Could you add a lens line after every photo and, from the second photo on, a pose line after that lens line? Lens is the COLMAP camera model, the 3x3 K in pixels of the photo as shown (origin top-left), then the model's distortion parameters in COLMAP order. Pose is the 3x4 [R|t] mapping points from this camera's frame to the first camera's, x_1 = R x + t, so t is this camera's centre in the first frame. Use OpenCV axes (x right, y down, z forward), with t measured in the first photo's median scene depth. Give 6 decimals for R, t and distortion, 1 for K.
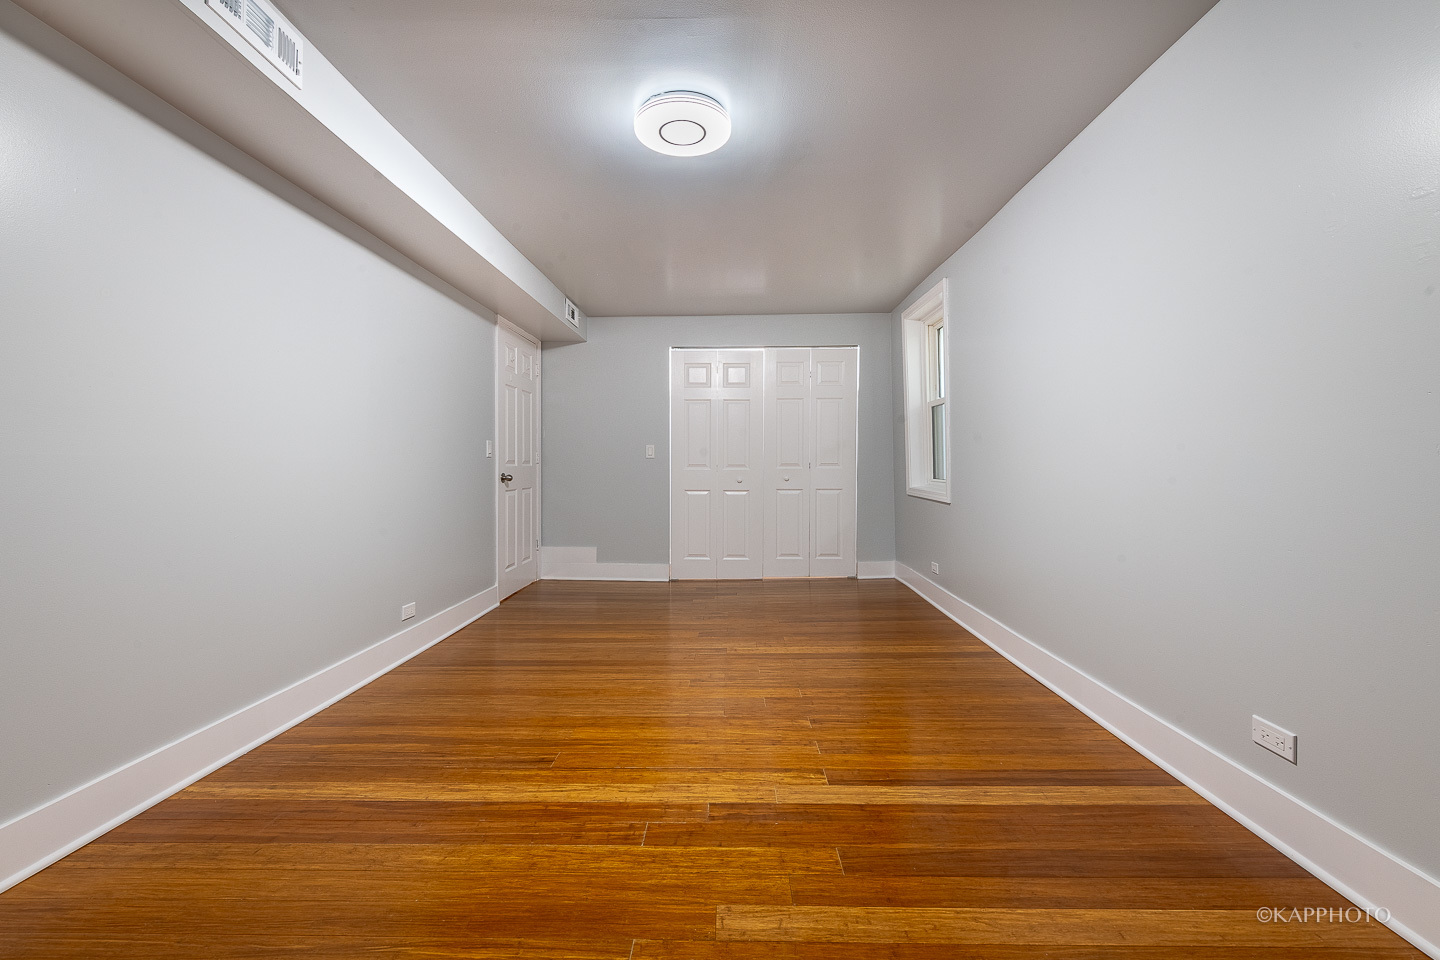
lens RADIAL K [[579.6, 0, 729.2], [0, 579.6, 458.6], [0, 0, 1]] dist [0.010178, -0.004426]
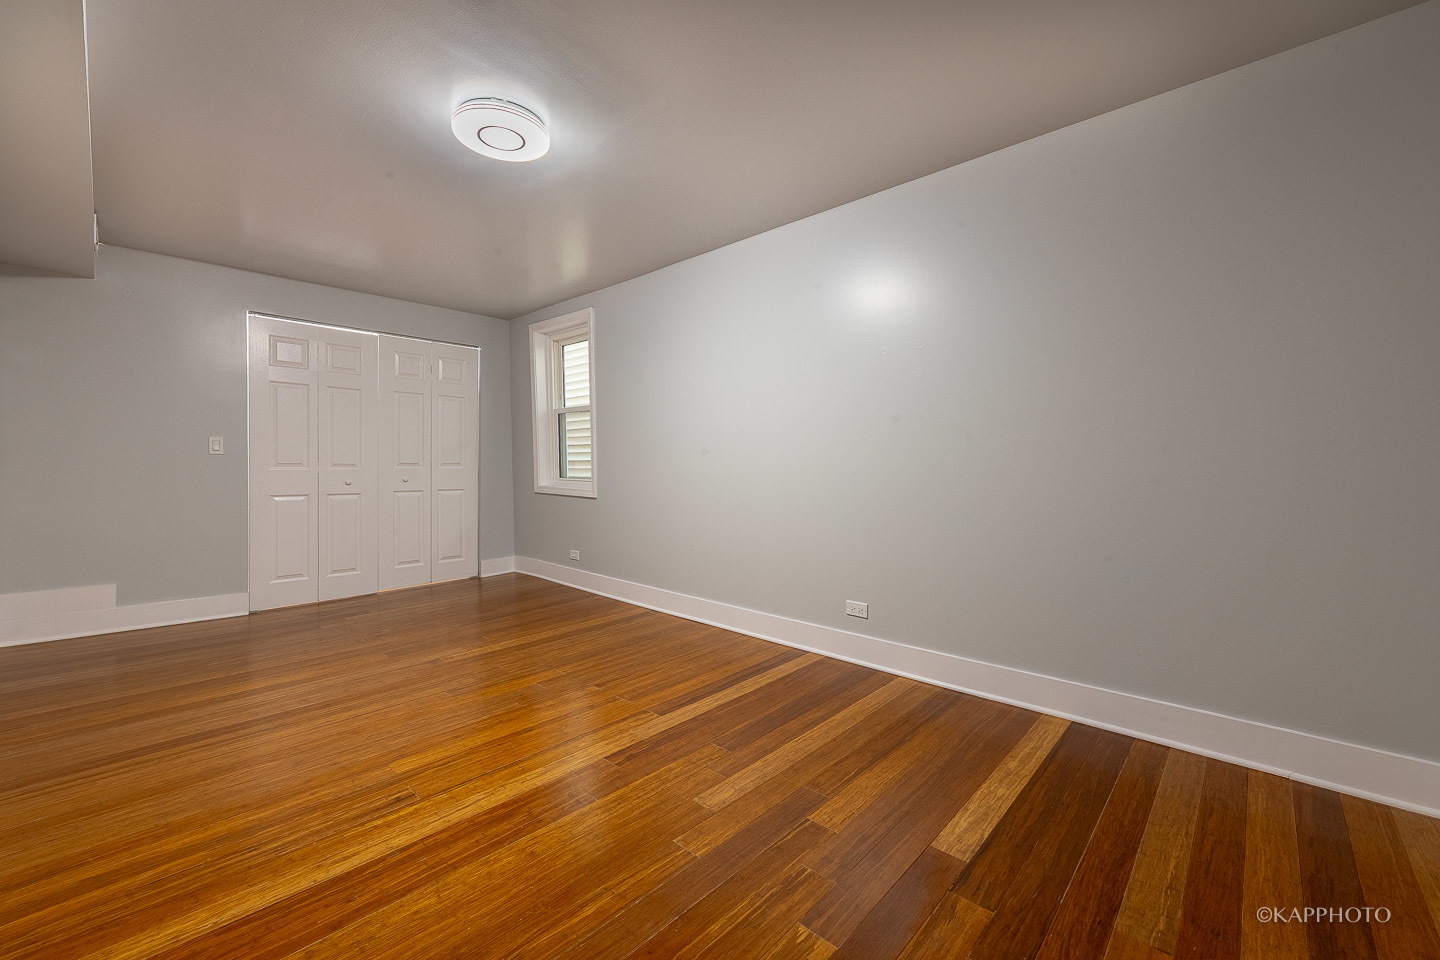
lens RADIAL K [[579.6, 0, 708.9], [0, 579.6, 463.0], [0, 0, 1]] dist [0.010178, -0.004426]
pose [[0.676623, 0.007499, 0.736291, -0.646220], [-0.014976, 0.999881, 0.003578, -0.006842], [-0.736177, -0.013448, 0.676655, 0.051432]]
